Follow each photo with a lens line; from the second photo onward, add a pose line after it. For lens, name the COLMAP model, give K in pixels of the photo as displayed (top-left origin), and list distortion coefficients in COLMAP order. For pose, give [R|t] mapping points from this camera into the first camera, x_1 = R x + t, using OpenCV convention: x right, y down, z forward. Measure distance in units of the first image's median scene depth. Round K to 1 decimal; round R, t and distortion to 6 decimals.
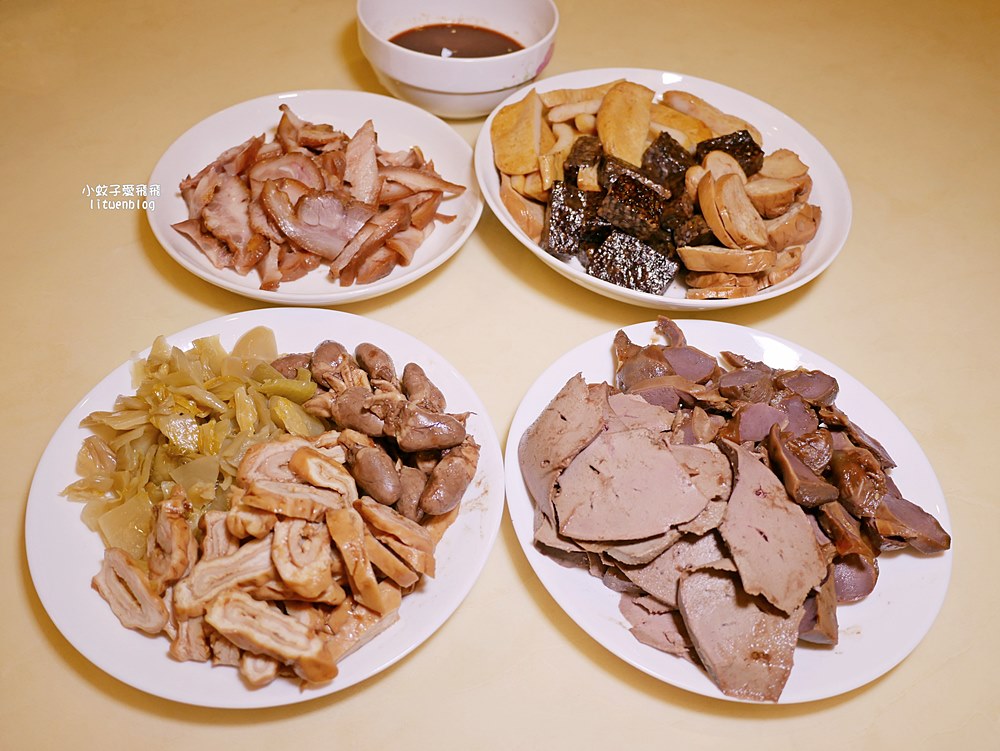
lens RADIAL K [[830.9, 0, 505.7], [0, 830.9, 375.5], [0, 0, 1]] dist [-0.050658, 0.000481]
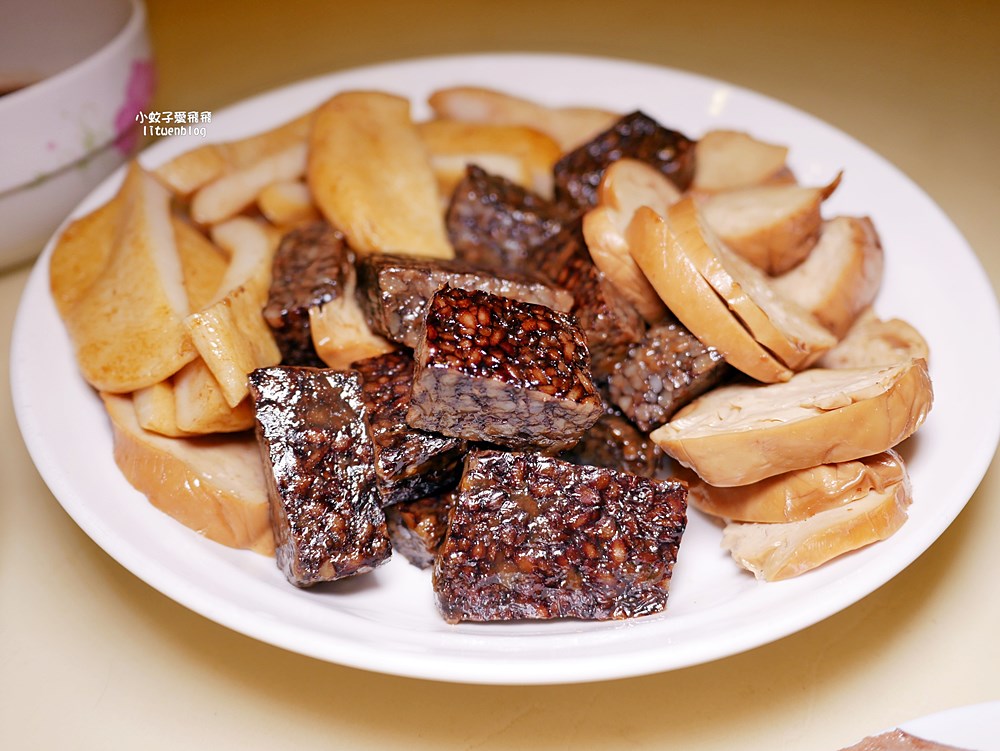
lens RADIAL K [[830.9, 0, 498.5], [0, 830.9, 375.4], [0, 0, 1]] dist [-0.050658, 0.000481]
pose [[0.904822, -0.341470, 0.254355, 0.062366], [0.368087, 0.927577, -0.064136, -0.171380], [-0.214034, 0.151656, 0.964982, 0.638671]]
